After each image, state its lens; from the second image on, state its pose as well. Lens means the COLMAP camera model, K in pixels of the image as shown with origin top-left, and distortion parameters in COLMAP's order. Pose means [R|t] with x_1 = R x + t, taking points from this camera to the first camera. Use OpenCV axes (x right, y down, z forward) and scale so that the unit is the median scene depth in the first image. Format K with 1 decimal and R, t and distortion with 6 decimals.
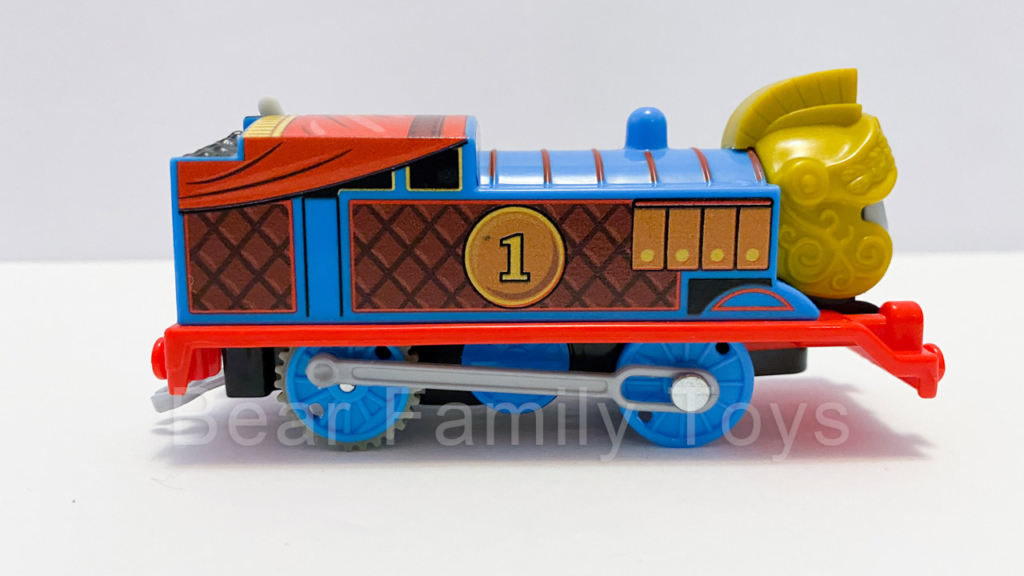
lens RADIAL K [[838.0, 0, 512.0], [0, 838.0, 288.0], [0, 0, 1]] dist [0.004287, 0.000335]
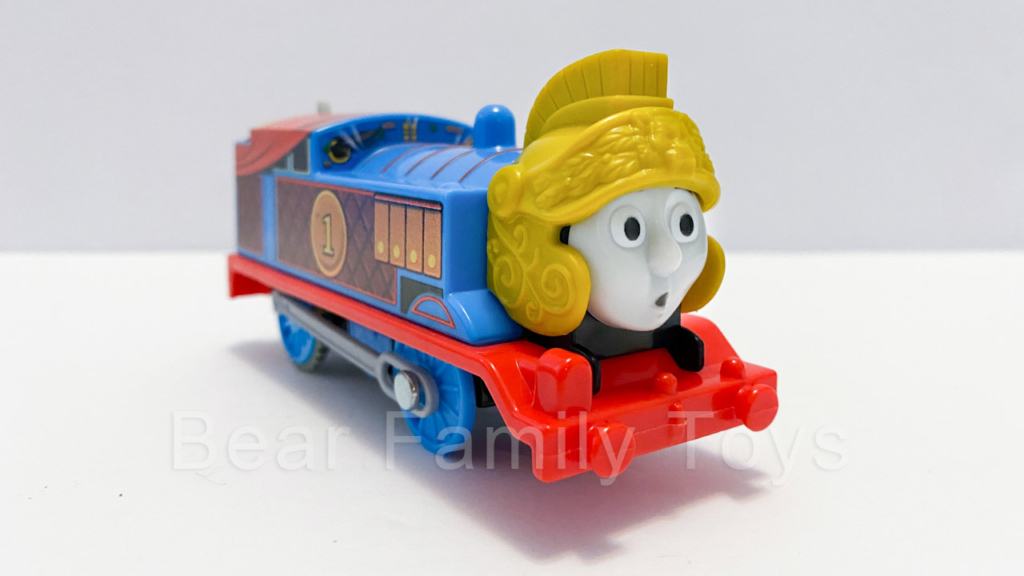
lens RADIAL K [[838.0, 0, 512.0], [0, 838.0, 288.0], [0, 0, 1]] dist [0.004287, 0.000335]
pose [[0.572828, 0.169357, -0.801989, 1.105589], [-0.164972, 0.982221, 0.089584, -0.109651], [0.802902, 0.080989, 0.590584, 0.516688]]
